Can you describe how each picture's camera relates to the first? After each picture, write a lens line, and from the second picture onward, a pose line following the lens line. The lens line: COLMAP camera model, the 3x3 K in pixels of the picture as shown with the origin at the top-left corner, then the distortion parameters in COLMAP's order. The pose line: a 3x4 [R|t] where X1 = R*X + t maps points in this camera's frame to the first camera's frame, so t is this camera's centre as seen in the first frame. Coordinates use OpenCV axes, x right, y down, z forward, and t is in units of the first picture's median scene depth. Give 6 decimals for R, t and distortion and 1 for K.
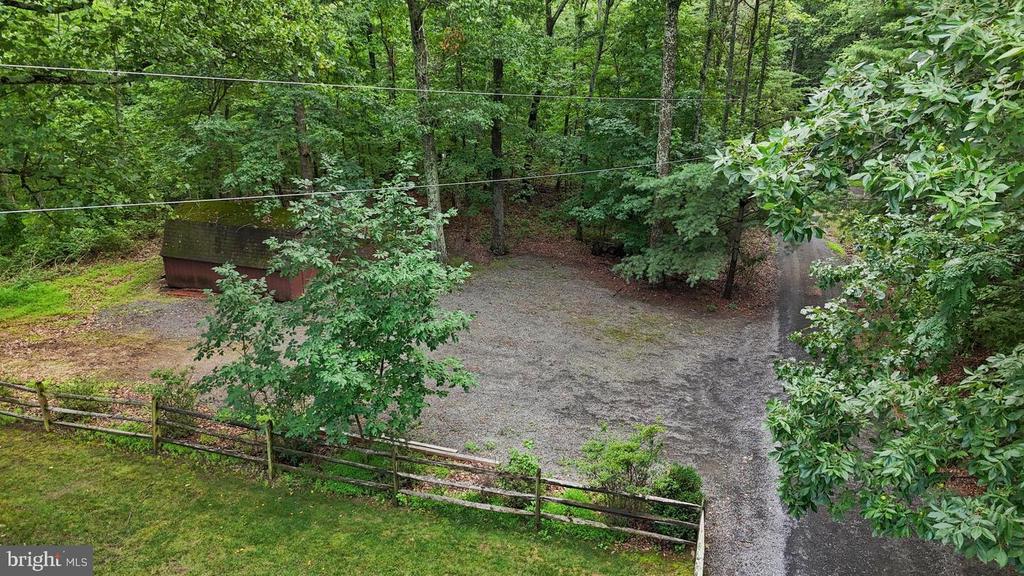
lens RADIAL K [[757.1, 0, 513.6], [0, 757.1, 286.2], [0, 0, 1]] dist [0.051569, -0.014756]
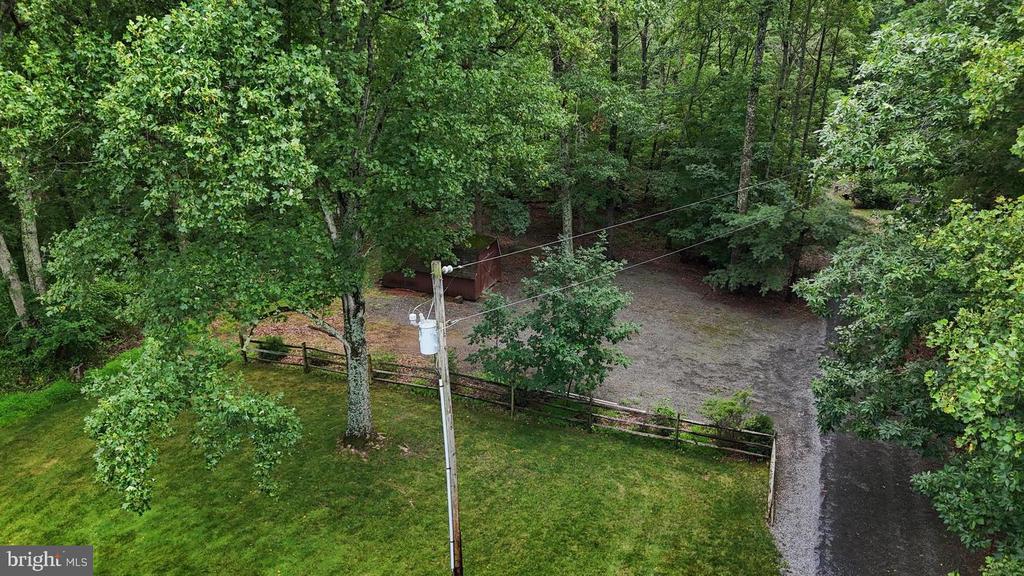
lens RADIAL K [[757.1, 0, 510.3], [0, 757.1, 285.1], [0, 0, 1]] dist [0.051569, -0.014756]
pose [[0.997359, 0.020141, -0.069775, -0.213618], [-0.017659, 0.999196, 0.035996, -0.101612], [0.070444, -0.034669, 0.996913, -0.692478]]
